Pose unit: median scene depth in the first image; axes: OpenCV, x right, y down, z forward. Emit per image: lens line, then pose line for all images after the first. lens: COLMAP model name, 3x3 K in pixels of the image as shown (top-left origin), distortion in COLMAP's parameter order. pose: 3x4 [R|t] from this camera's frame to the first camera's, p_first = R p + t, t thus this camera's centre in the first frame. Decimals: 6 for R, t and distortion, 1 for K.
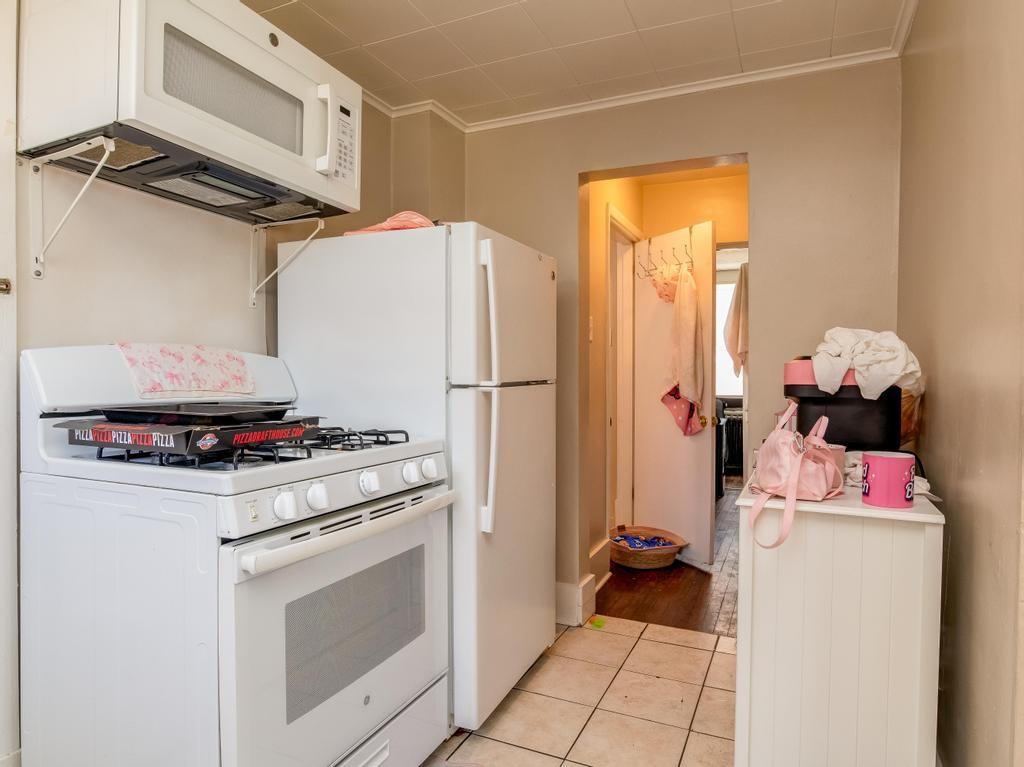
lens RADIAL K [[623.4, 0, 507.7], [0, 623.4, 388.9], [0, 0, 1]] dist [-0.028481, 0.015818]
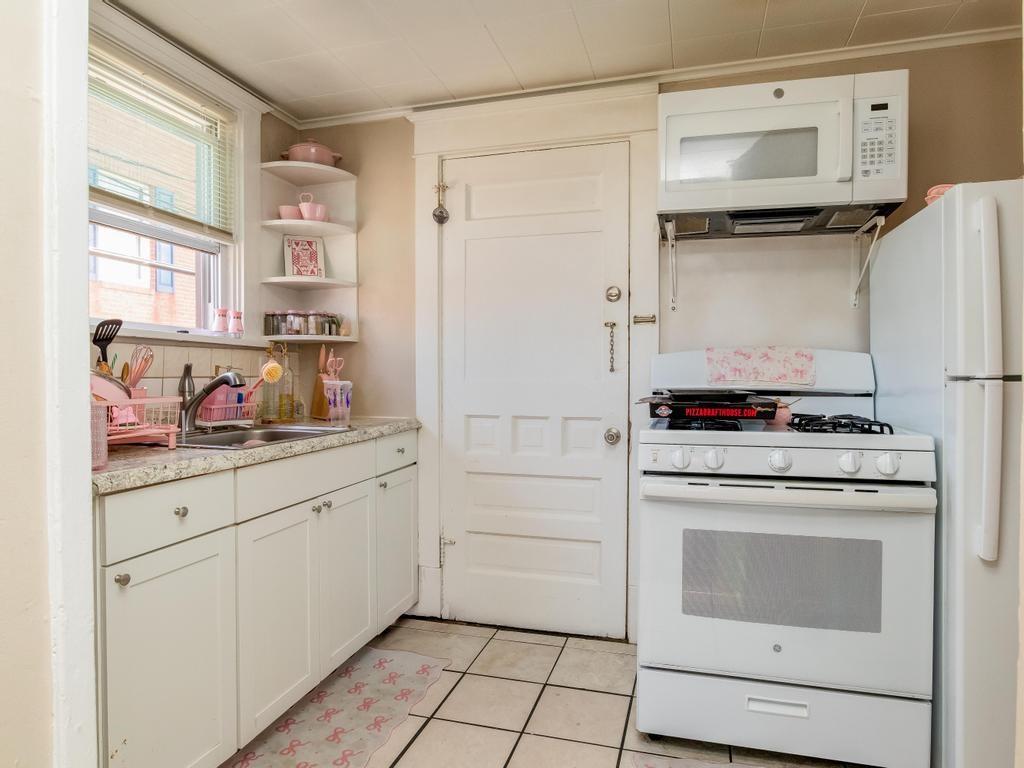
lens RADIAL K [[623.4, 0, 507.7], [0, 623.4, 389.4], [0, 0, 1]] dist [-0.028481, 0.015818]
pose [[0.152902, 0.015606, -0.988118, 0.707580], [-0.019186, 0.999734, 0.012821, 0.013517], [0.988055, 0.016998, 0.153161, 0.273859]]
